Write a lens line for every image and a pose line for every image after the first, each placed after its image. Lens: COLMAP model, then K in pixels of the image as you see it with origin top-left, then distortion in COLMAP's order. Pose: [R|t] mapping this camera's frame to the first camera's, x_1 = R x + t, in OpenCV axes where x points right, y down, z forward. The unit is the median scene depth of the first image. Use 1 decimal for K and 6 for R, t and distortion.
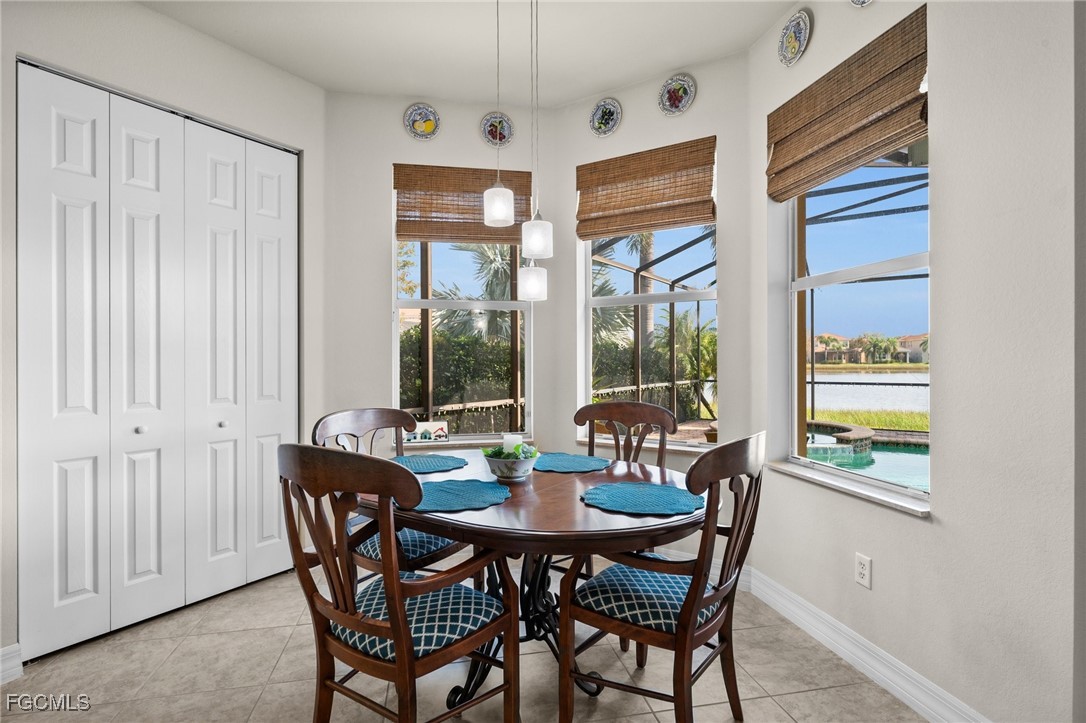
lens RADIAL K [[535.9, 0, 540.4], [0, 535.9, 361.1], [0, 0, 1]] dist [-0.007549, -0.000255]
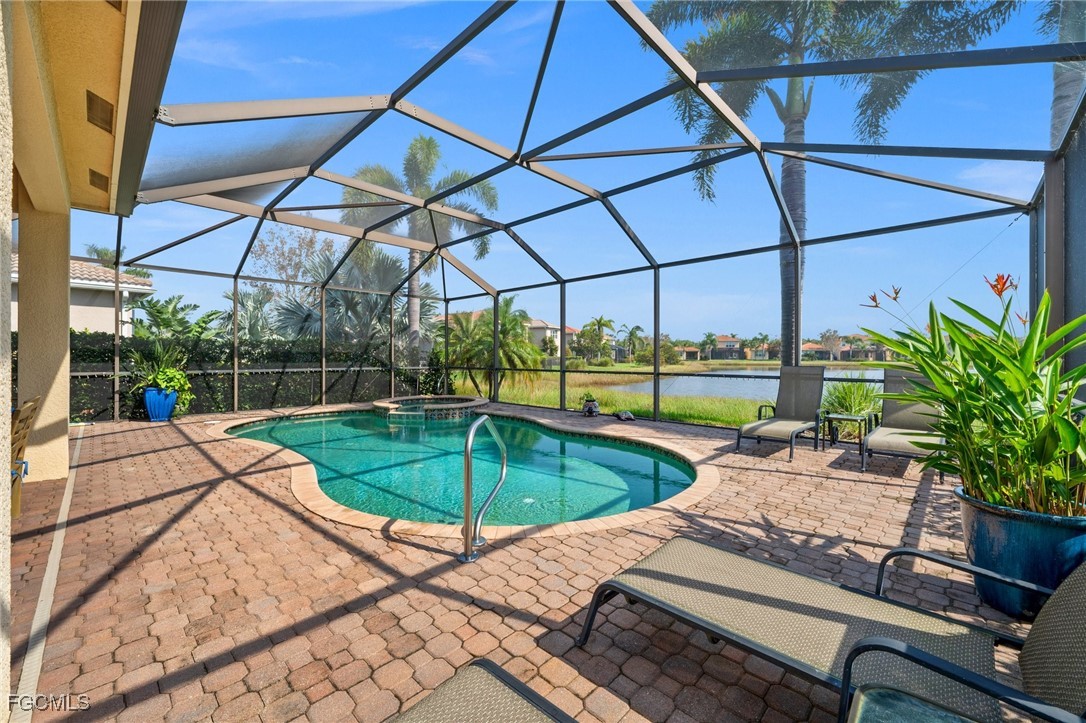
lens RADIAL K [[429.8, 0, 539.0], [0, 429.8, 355.8], [0, 0, 1]] dist [-0.001836, 0.000775]
pose [[0.982152, 0.001570, -0.188081, 2.654493], [-0.002814, 0.999976, -0.006348, 0.049264], [0.188066, 0.006764, 0.982133, -0.022281]]
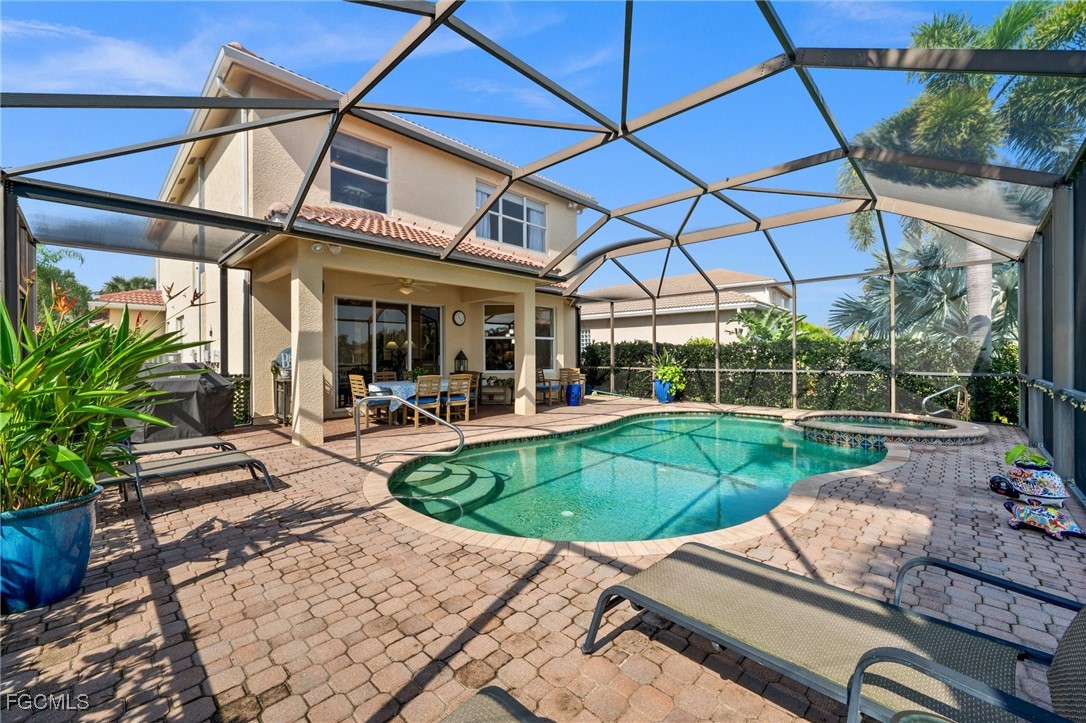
lens RADIAL K [[429.8, 0, 538.8], [0, 429.8, 361.3], [0, 0, 1]] dist [-0.001836, 0.000775]
pose [[-0.175929, 0.010136, -0.984351, 3.736609], [-0.000776, 0.999945, 0.010435, 0.035402], [0.984403, 0.002600, -0.175912, 1.596124]]
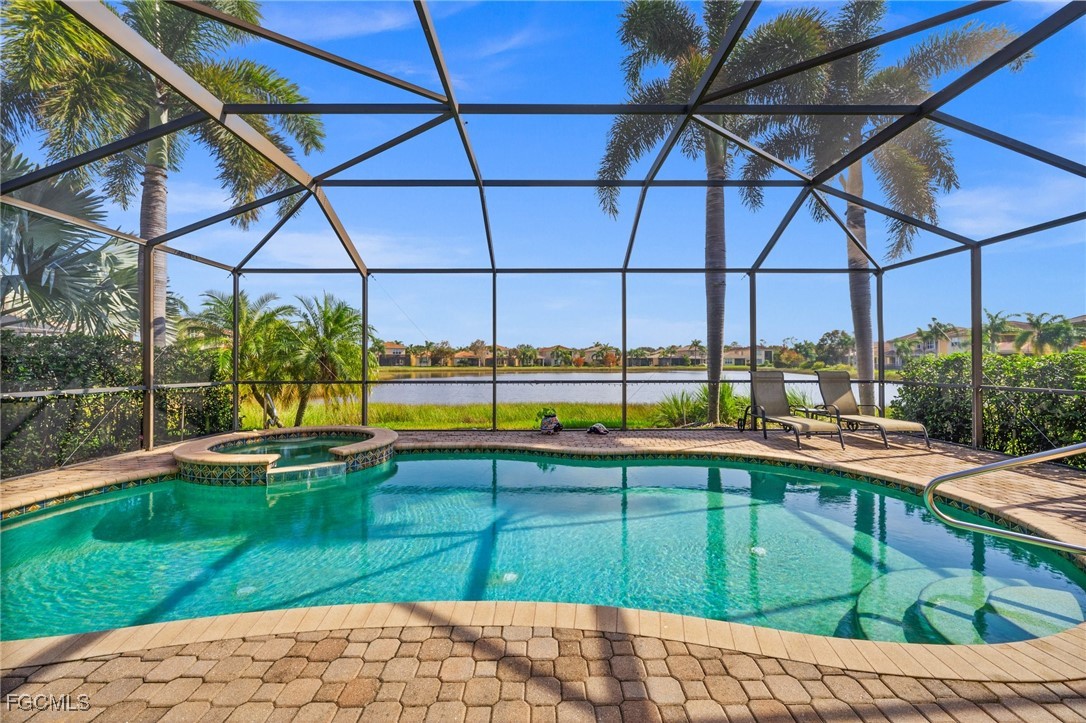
lens RADIAL K [[429.8, 0, 541.9], [0, 429.8, 357.7], [0, 0, 1]] dist [-0.001836, 0.000775]
pose [[0.830390, 0.007085, 0.557138, 1.164524], [0.003102, 0.999845, -0.017338, 0.042808], [-0.557174, 0.016126, 0.830239, 0.785463]]
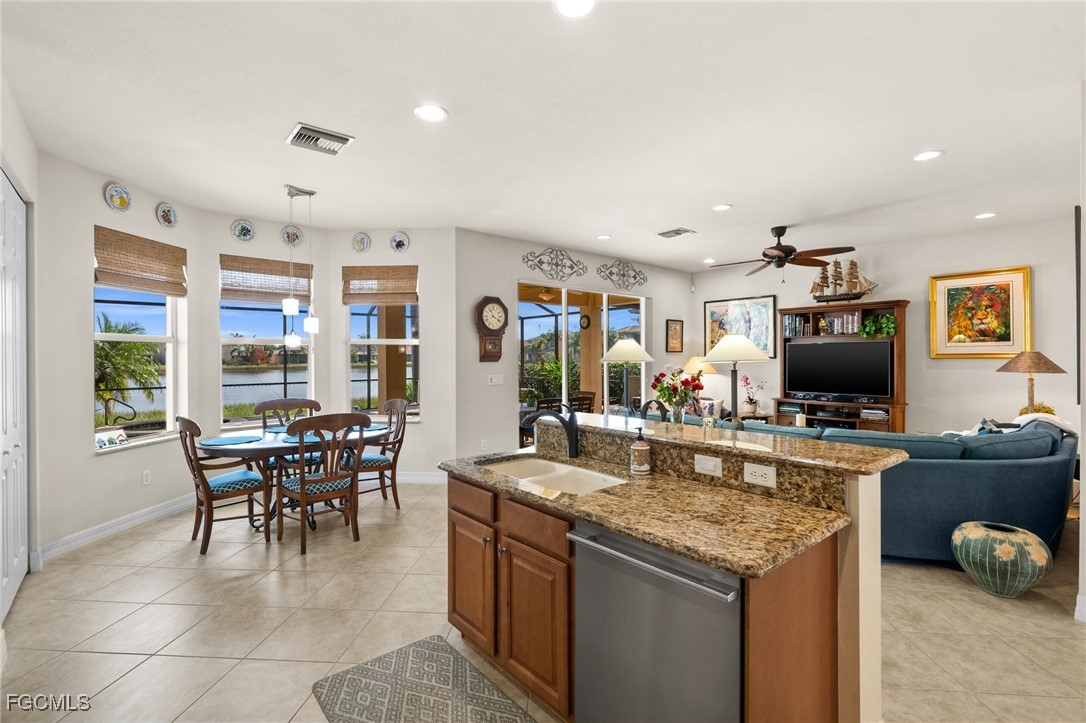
lens RADIAL K [[491.9, 0, 543.6], [0, 491.9, 357.1], [0, 0, 1]] dist [-0.000608, 0.001282]
pose [[0.274059, 0.000508, 0.961713, -1.085803], [0.009690, 0.999948, -0.003289, -0.048777], [-0.961664, 0.010221, 0.274040, -0.311976]]
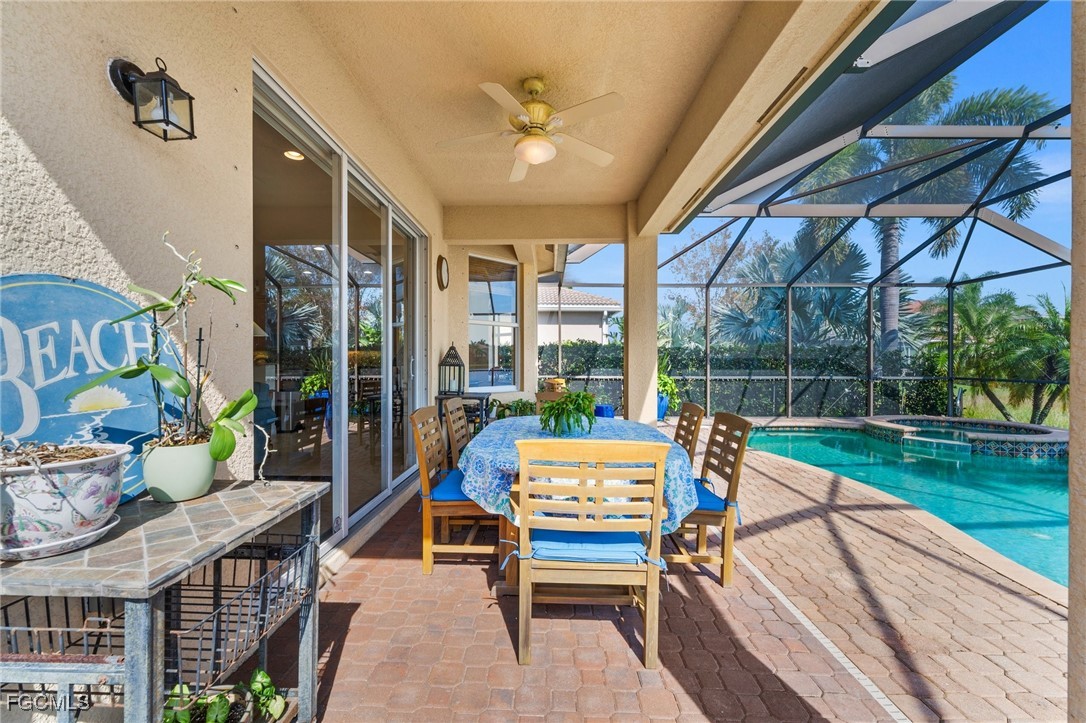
lens RADIAL K [[429.8, 0, 546.5], [0, 429.8, 362.9], [0, 0, 1]] dist [-0.001836, 0.000775]
pose [[0.544969, 0.002880, -0.838451, 2.009007], [-0.006182, 0.999981, -0.000583, 0.047663], [0.838434, 0.005501, 0.544976, -0.110324]]
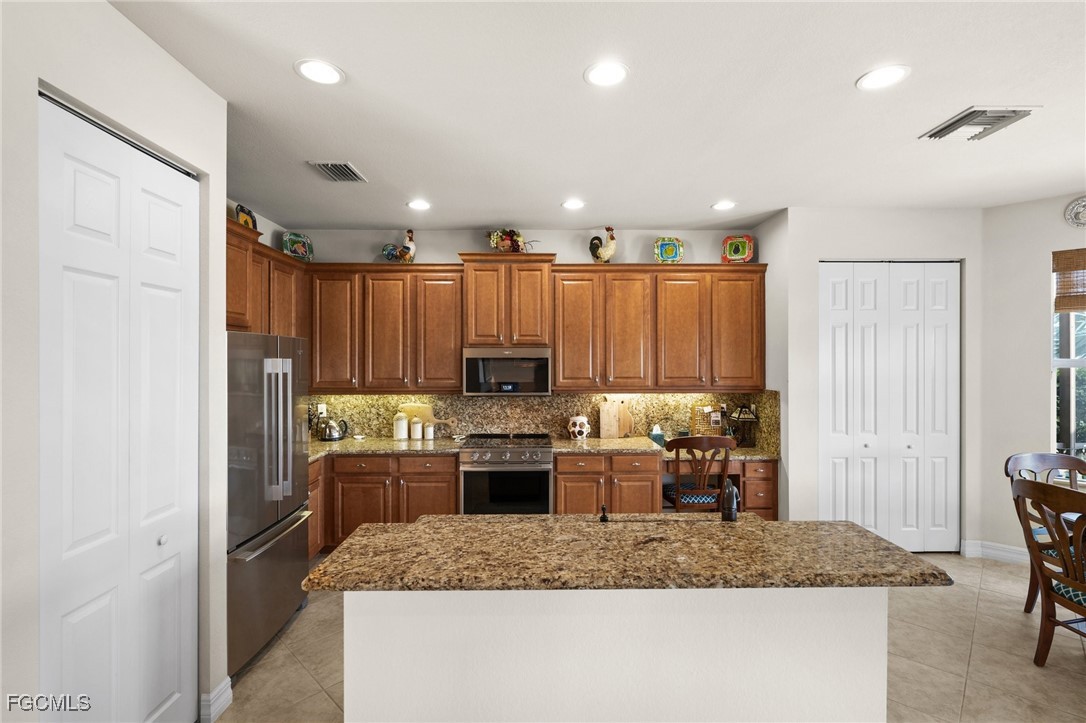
lens RADIAL K [[491.9, 0, 544.6], [0, 491.9, 358.8], [0, 0, 1]] dist [-0.000608, 0.001282]
pose [[0.573371, 0.002120, -0.819293, -0.014142], [-0.004134, 0.999991, -0.000306, -0.116514], [0.819286, 0.003562, 0.573375, -0.617504]]
